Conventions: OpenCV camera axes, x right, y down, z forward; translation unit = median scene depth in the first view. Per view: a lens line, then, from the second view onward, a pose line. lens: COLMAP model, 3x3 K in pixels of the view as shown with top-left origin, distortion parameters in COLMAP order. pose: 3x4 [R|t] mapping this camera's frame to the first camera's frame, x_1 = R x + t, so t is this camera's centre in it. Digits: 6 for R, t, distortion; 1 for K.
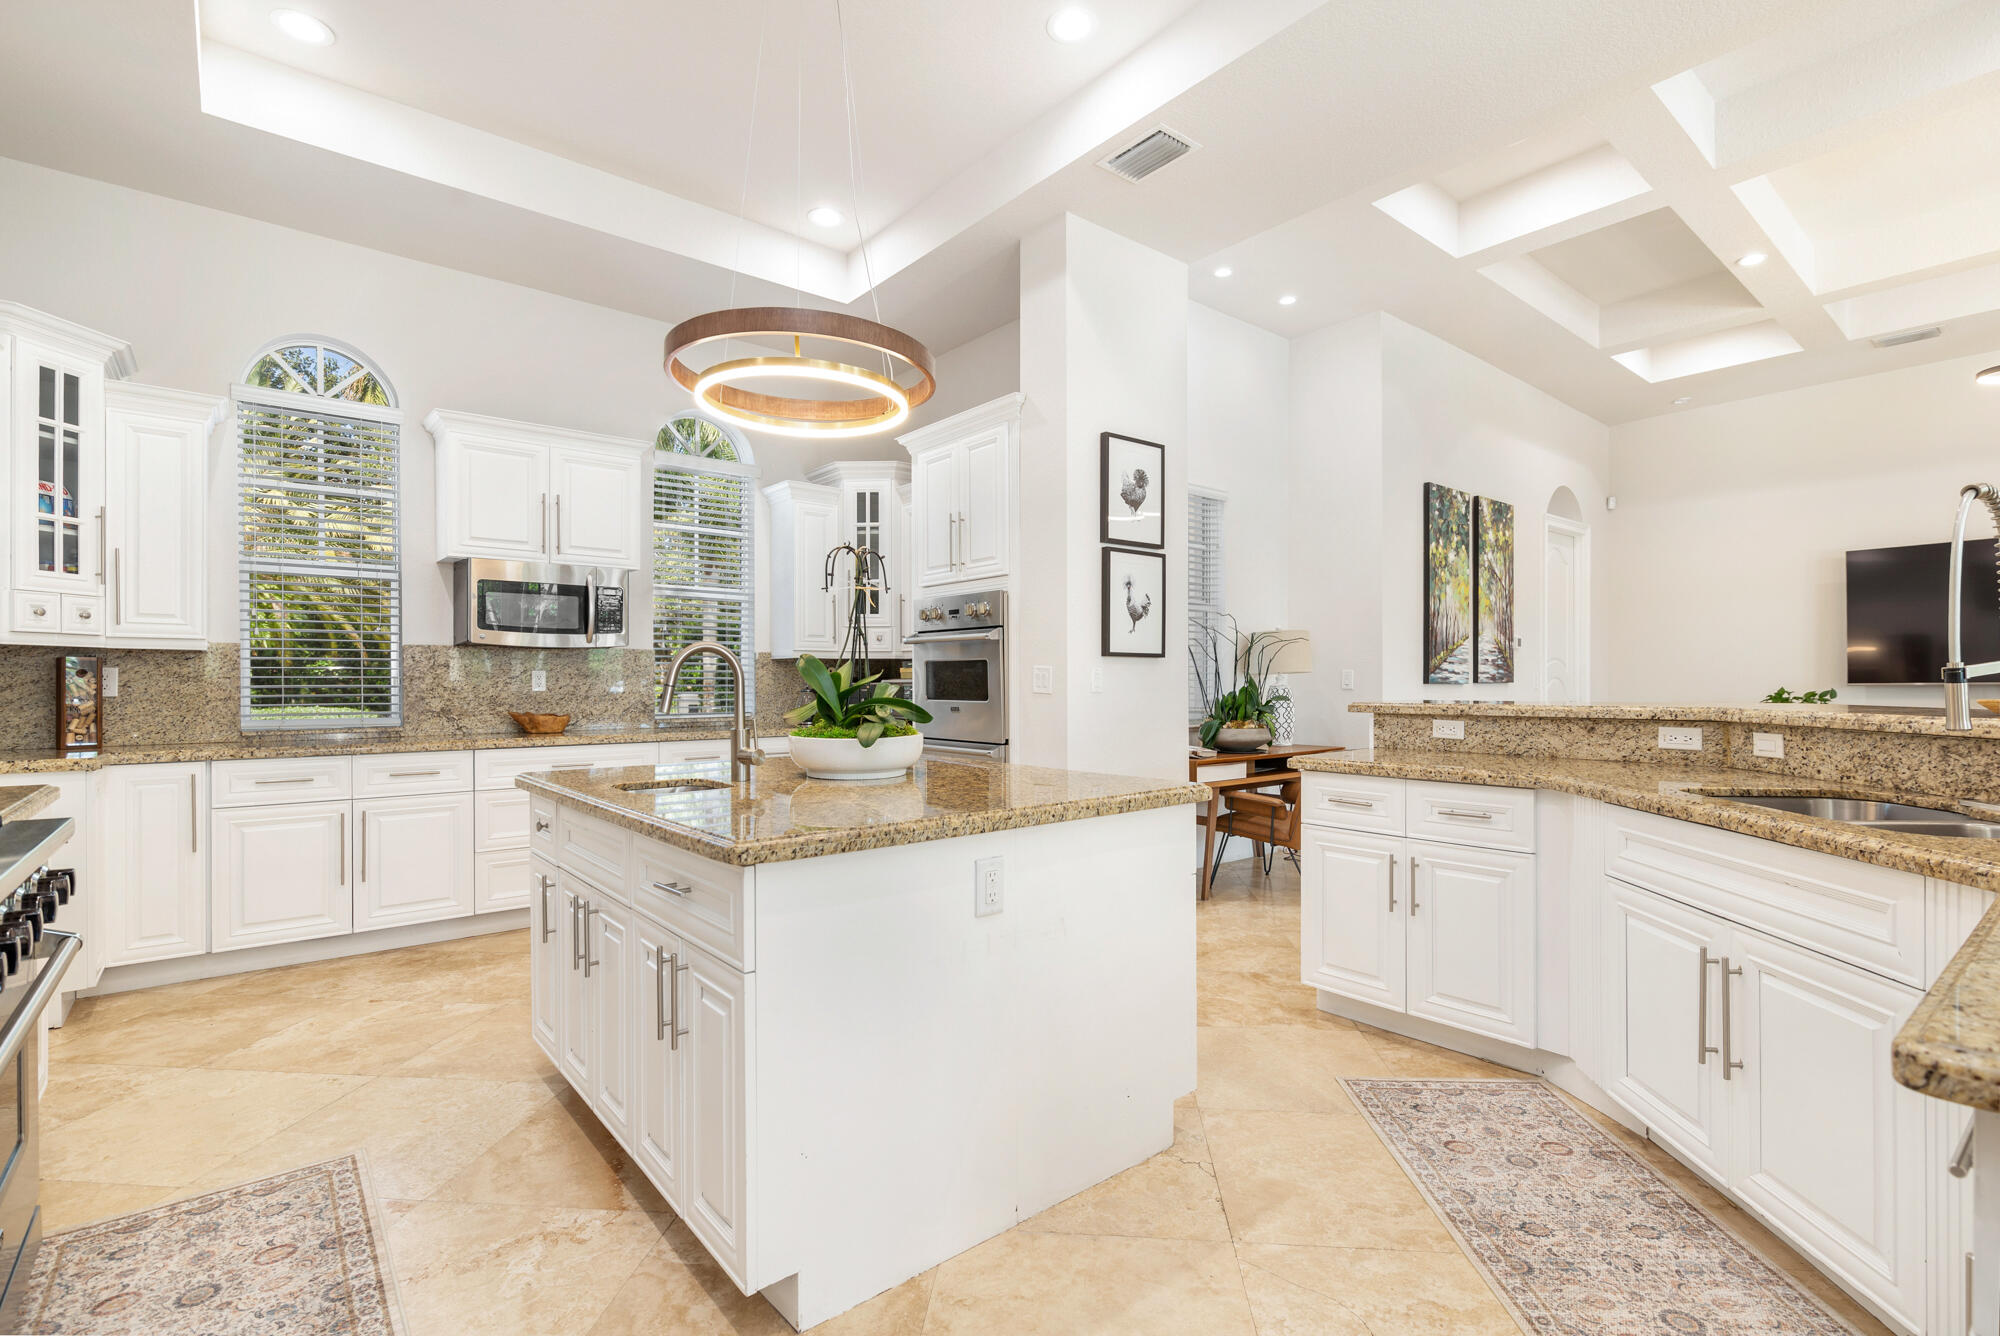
lens RADIAL K [[919.8, 0, 1005.6], [0, 919.8, 680.4], [0, 0, 1]] dist [-0.001272, 0.000195]
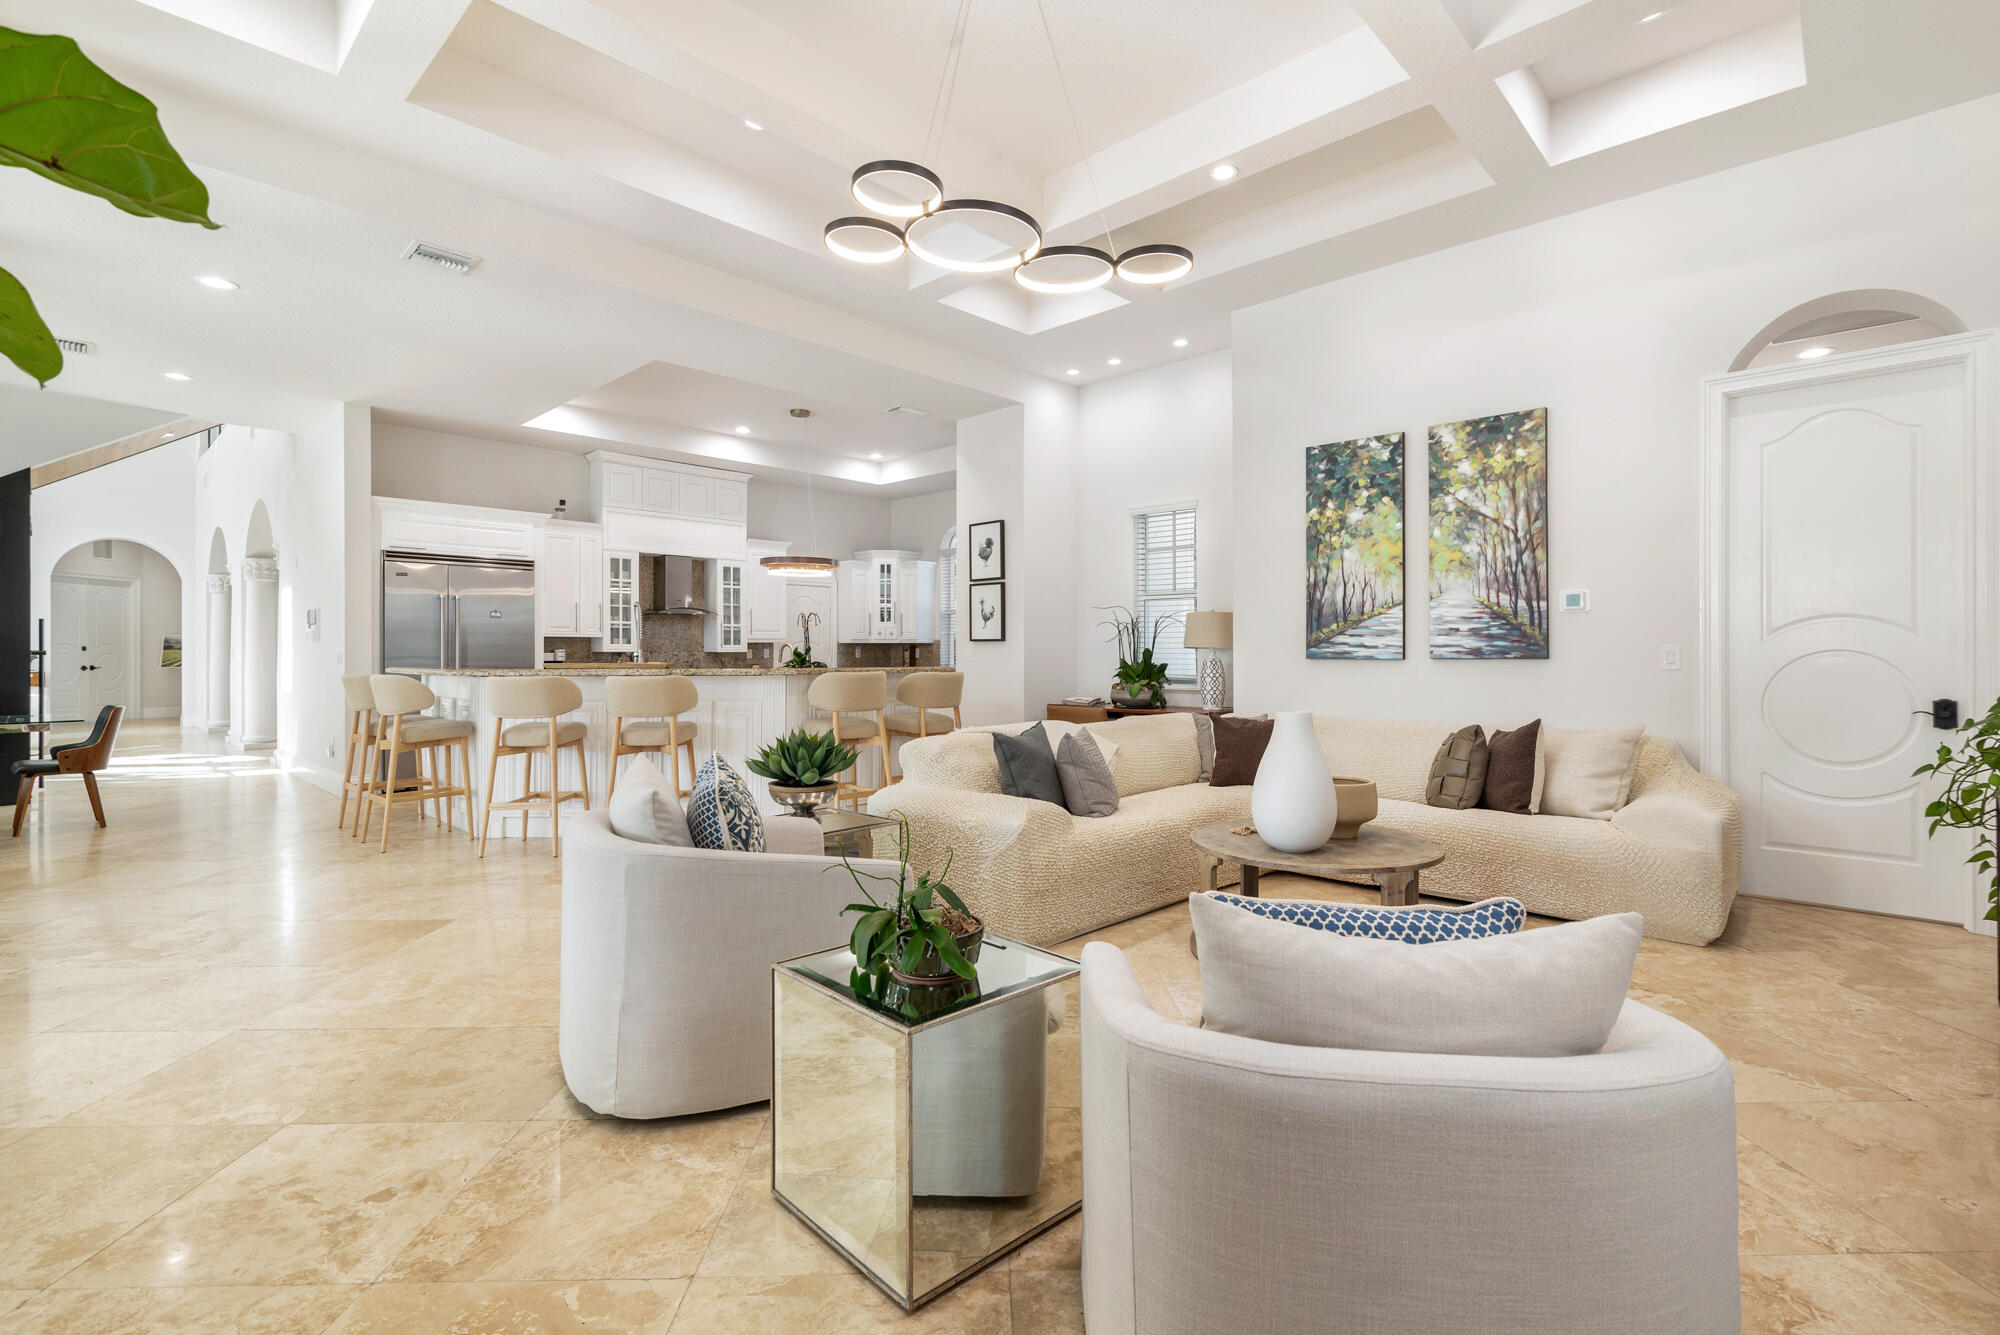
lens RADIAL K [[919.8, 0, 1012.0], [0, 919.8, 653.7], [0, 0, 1]] dist [-0.001272, 0.000195]
pose [[0.112755, 0.004128, -0.993614, 1.959095], [-0.000661, 0.999991, 0.004079, -0.007506], [0.993623, 0.000197, 0.112756, 0.835802]]
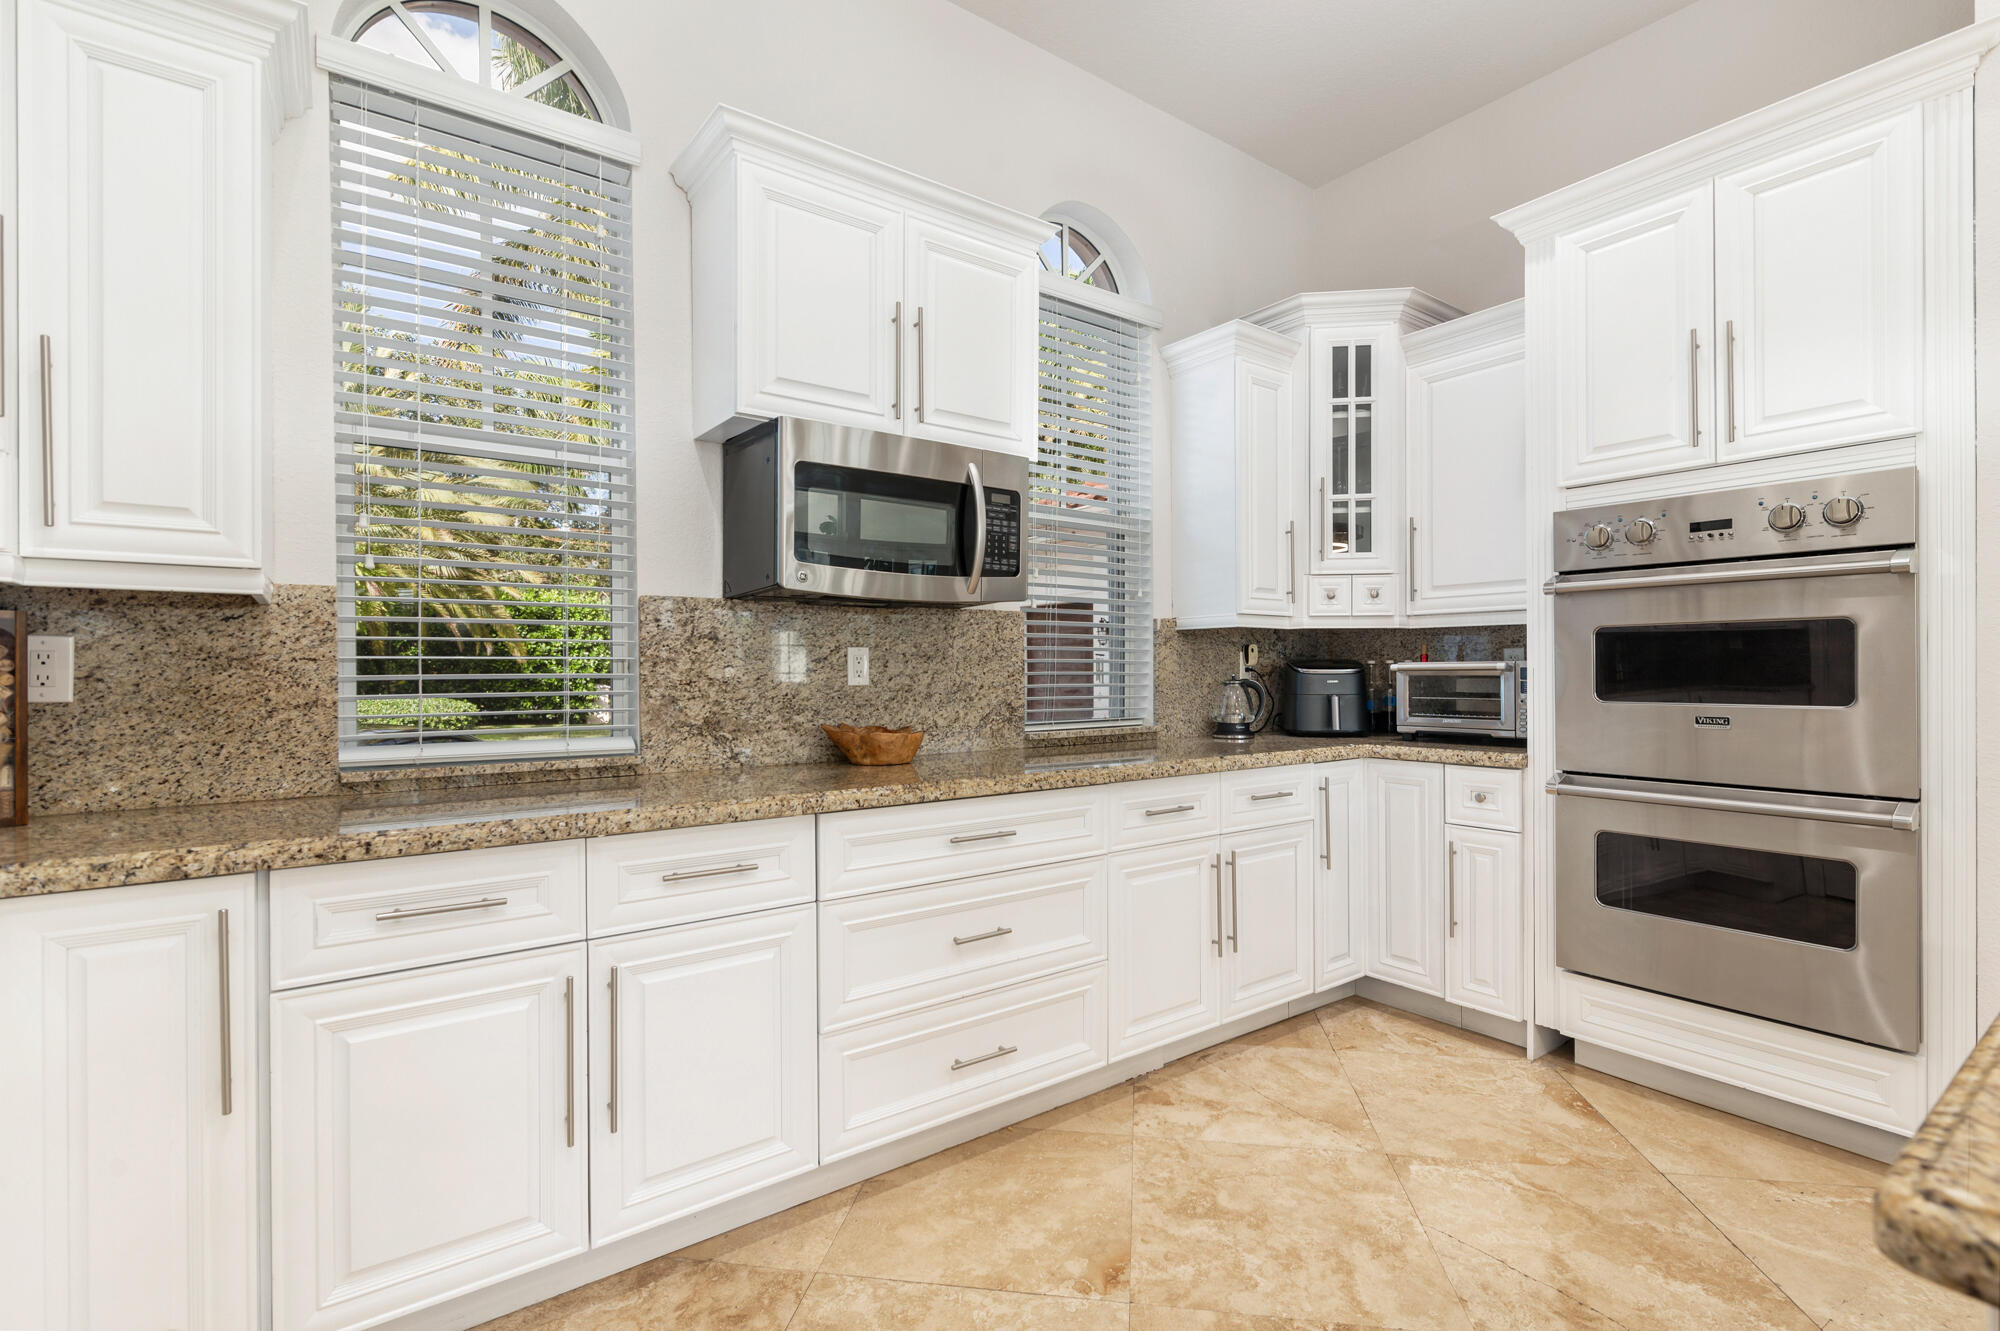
lens RADIAL K [[919.8, 0, 1009.8], [0, 919.8, 671.4], [0, 0, 1]] dist [-0.001272, 0.000195]
pose [[0.998243, -0.001197, -0.059242, -0.429031], [0.001447, 0.999990, 0.004183, 0.001641], [0.059237, -0.004262, 0.998235, 0.512360]]
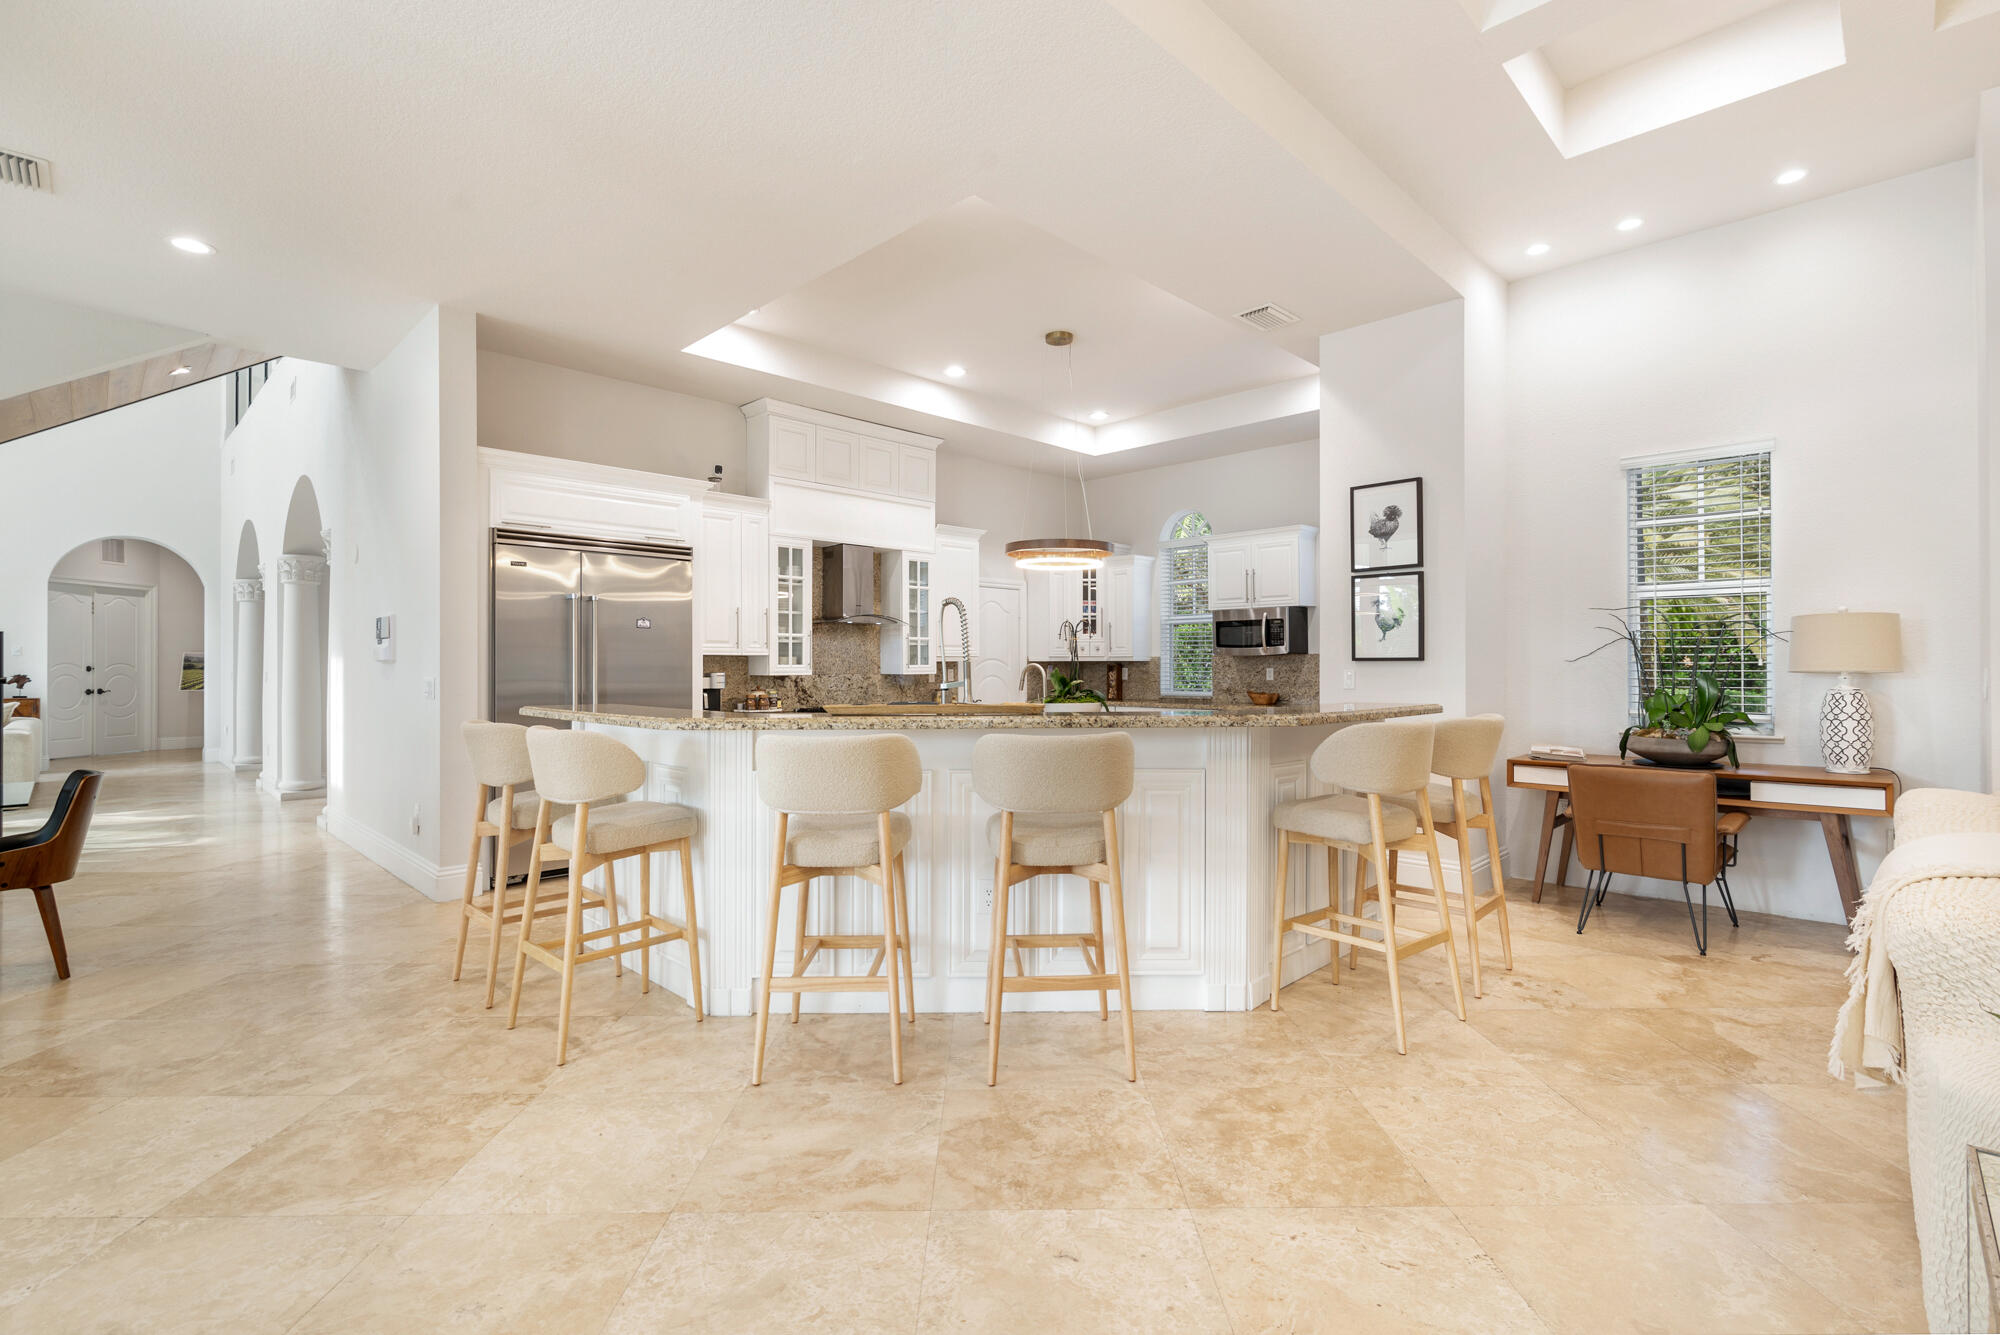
lens RADIAL K [[919.8, 0, 1000.0], [0, 919.8, 664.1], [0, 0, 1]] dist [-0.001272, 0.000195]
pose [[0.089552, -0.000090, -0.995982, 1.302343], [0.000956, 1.000000, -0.000004, -0.021198], [0.995982, -0.000952, 0.089552, 0.375421]]
